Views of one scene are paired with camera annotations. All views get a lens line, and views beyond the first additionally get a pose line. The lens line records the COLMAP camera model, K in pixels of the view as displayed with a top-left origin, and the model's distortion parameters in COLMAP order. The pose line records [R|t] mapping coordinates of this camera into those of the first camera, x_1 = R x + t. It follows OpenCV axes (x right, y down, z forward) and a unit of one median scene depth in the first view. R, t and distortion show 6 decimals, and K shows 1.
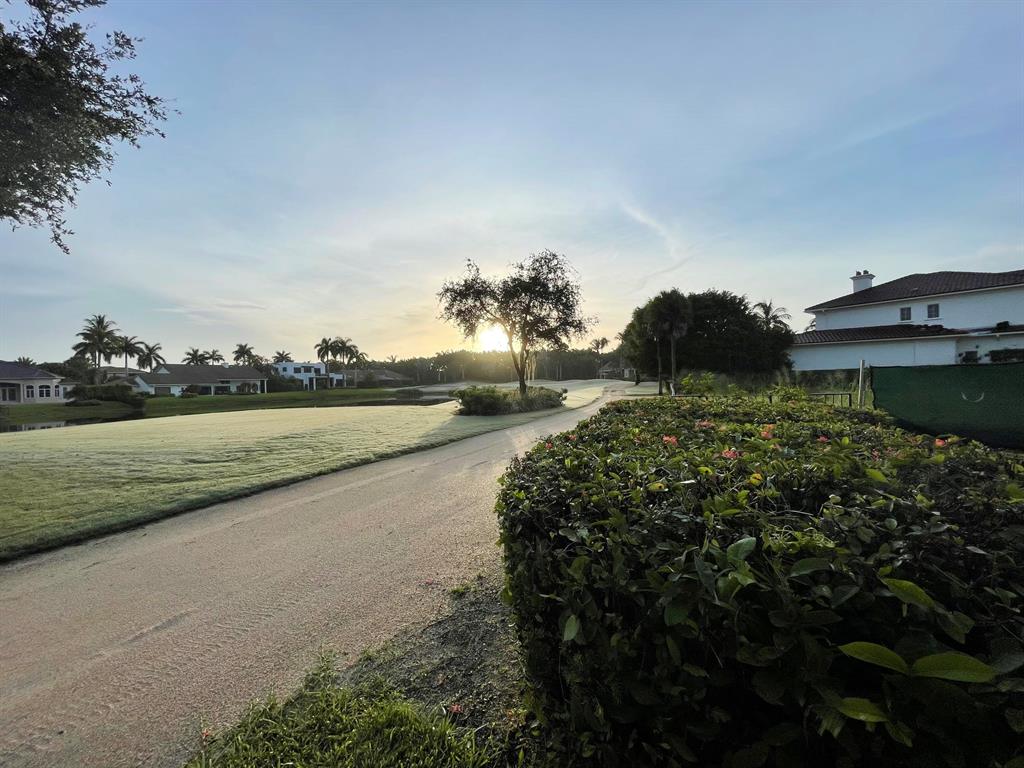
lens RADIAL K [[413.1, 0, 509.6], [0, 413.1, 384.1], [0, 0, 1]] dist [0.002281, -0.000537]
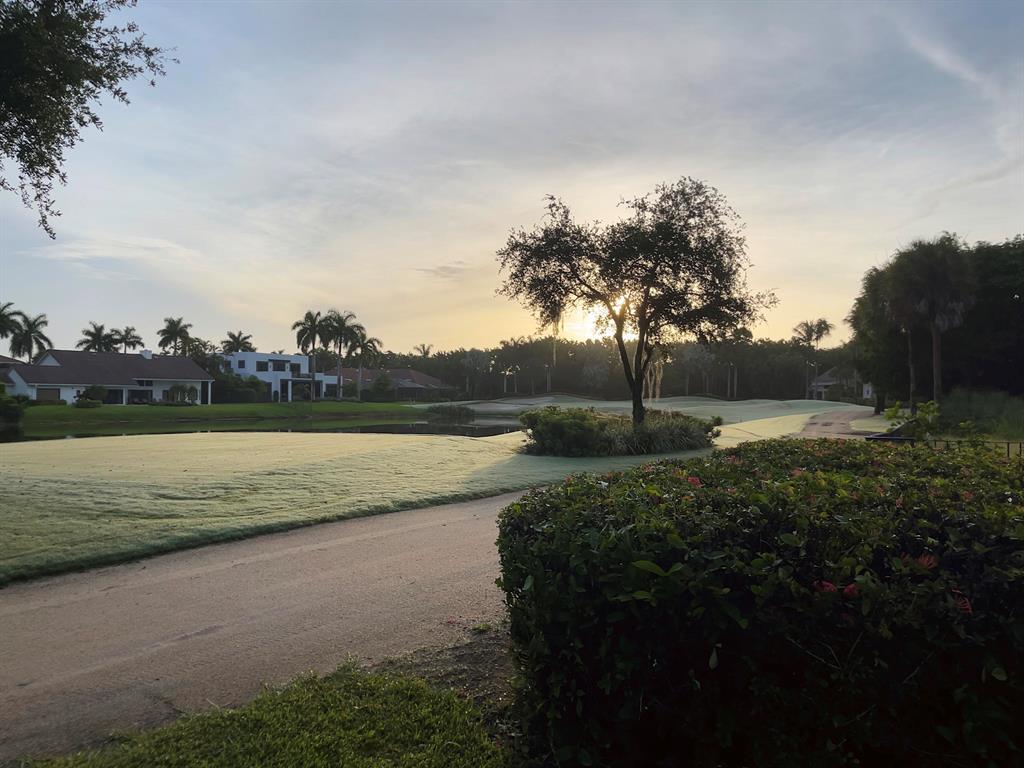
lens RADIAL K [[776.1, 0, 514.4], [0, 776.1, 385.2], [0, 0, 1]] dist [0.039872, -0.001538]
pose [[0.987001, 0.030918, -0.157711, 0.031790], [-0.034028, 0.999275, -0.017061, -0.005292], [0.157069, 0.022206, 0.987338, -0.111628]]
